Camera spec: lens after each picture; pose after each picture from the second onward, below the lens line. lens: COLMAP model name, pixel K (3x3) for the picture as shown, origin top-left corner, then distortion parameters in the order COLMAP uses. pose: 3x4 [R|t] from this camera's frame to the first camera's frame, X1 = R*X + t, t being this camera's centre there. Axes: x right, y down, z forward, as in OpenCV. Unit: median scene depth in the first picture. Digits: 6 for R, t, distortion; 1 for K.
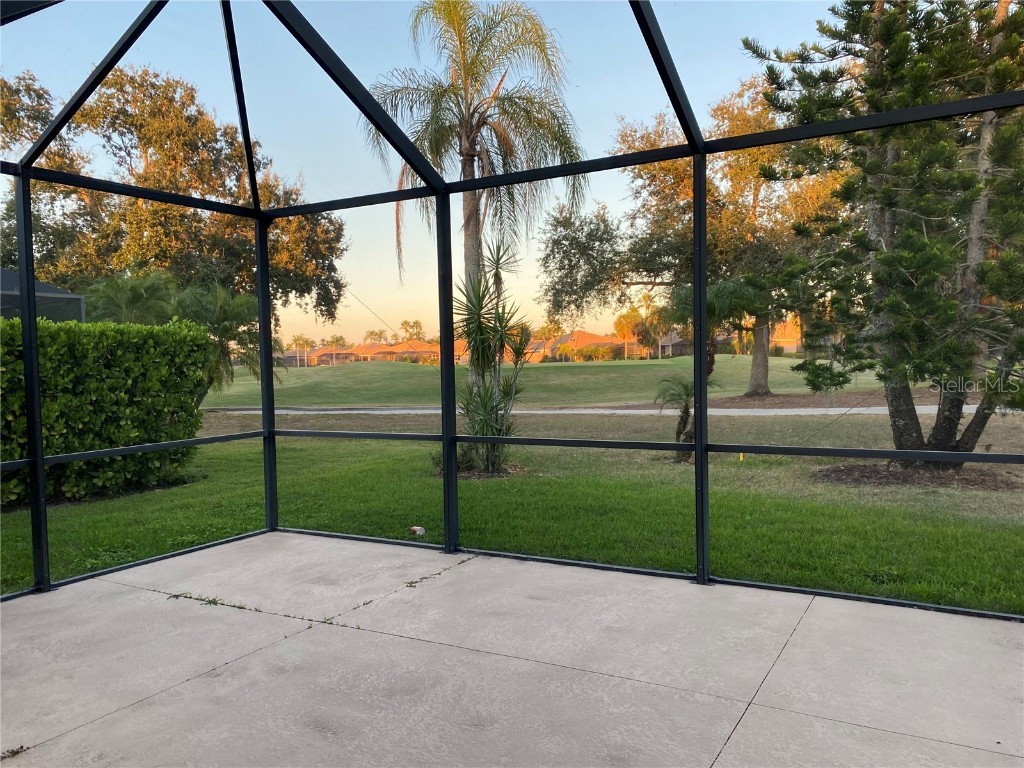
lens RADIAL K [[771.6, 0, 502.1], [0, 771.6, 388.8], [0, 0, 1]] dist [0.037038, -0.038039]
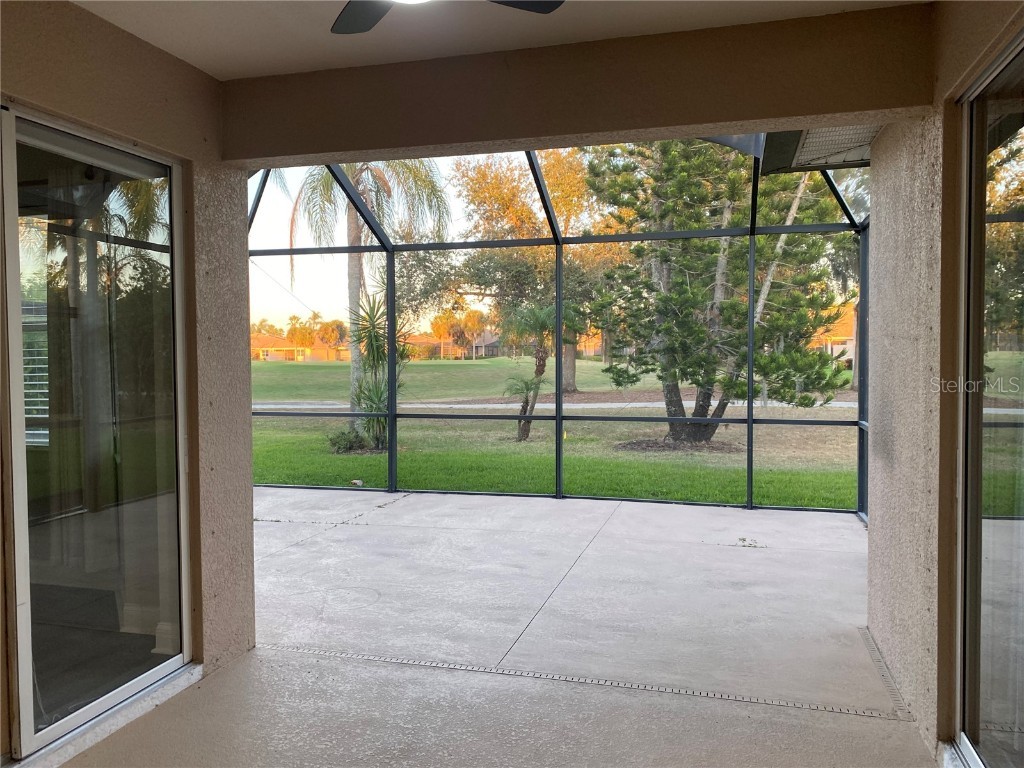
lens RADIAL K [[771.6, 0, 512.3], [0, 771.6, 380.1], [0, 0, 1]] dist [0.037038, -0.038039]
pose [[0.966486, 0.010720, 0.256495, -0.138066], [-0.008331, 0.999911, -0.010399, 0.006438], [-0.256584, 0.007914, 0.966490, -0.300950]]
